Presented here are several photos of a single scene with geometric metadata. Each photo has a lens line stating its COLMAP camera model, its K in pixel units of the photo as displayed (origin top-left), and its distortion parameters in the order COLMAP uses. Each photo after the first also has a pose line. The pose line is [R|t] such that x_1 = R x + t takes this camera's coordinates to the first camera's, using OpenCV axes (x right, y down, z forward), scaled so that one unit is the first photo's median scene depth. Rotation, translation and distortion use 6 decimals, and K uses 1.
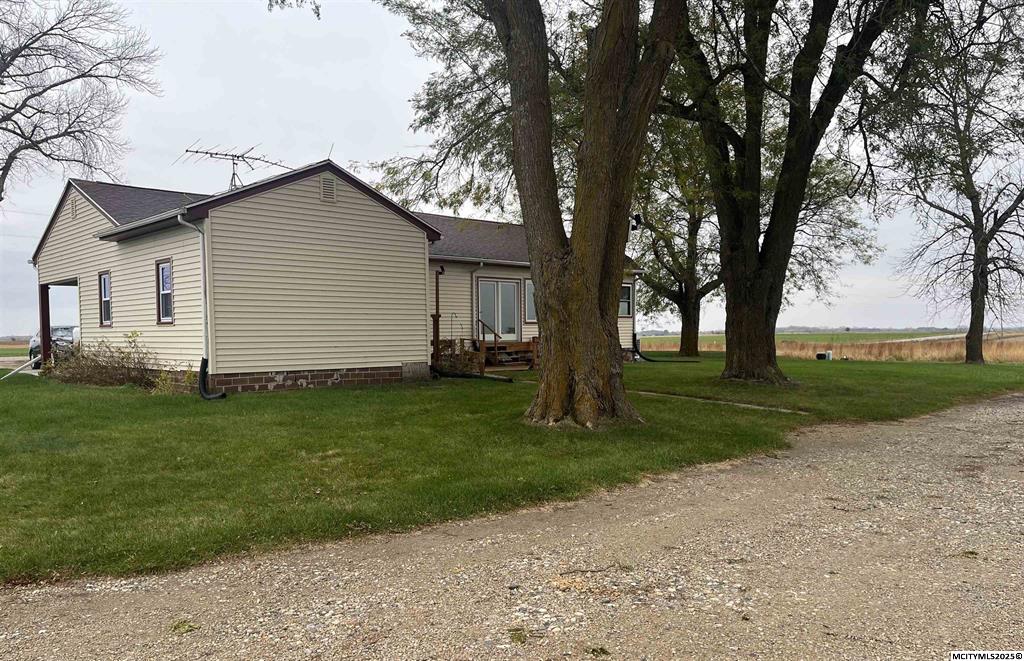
lens RADIAL K [[777.8, 0, 512.0], [0, 777.8, 330.5], [0, 0, 1]] dist [0.024134, -0.004470]
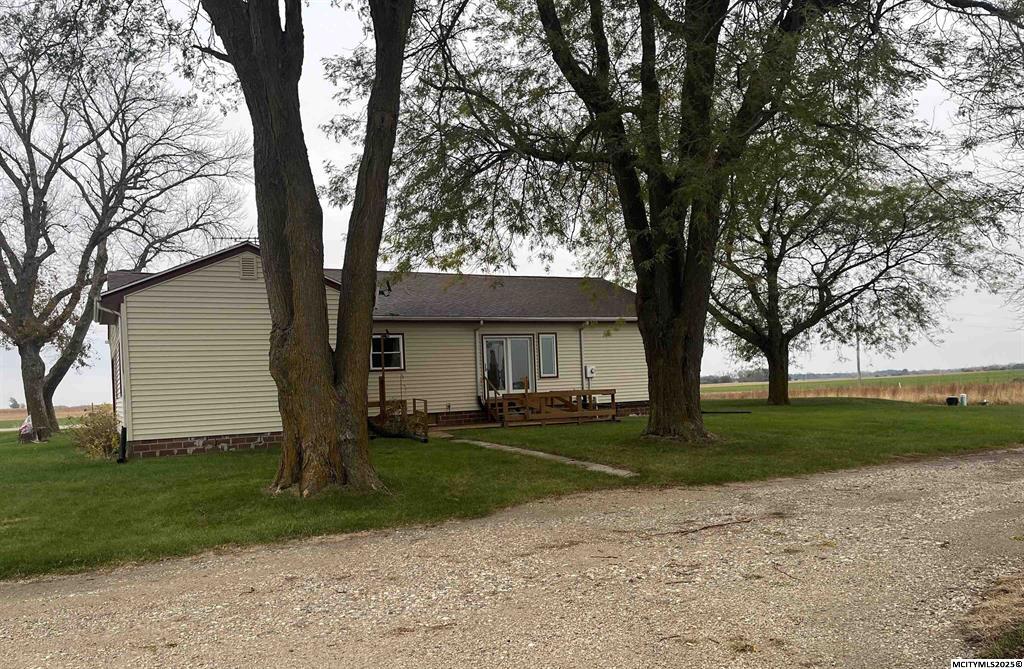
lens RADIAL K [[774.3, 0, 512.0], [0, 774.3, 334.5], [0, 0, 1]] dist [0.020432, -0.001733]
pose [[0.964761, -0.048746, -0.258574, 0.372187], [0.033700, 0.997488, -0.062307, -0.007099], [0.260962, 0.051398, 0.963980, 0.049399]]
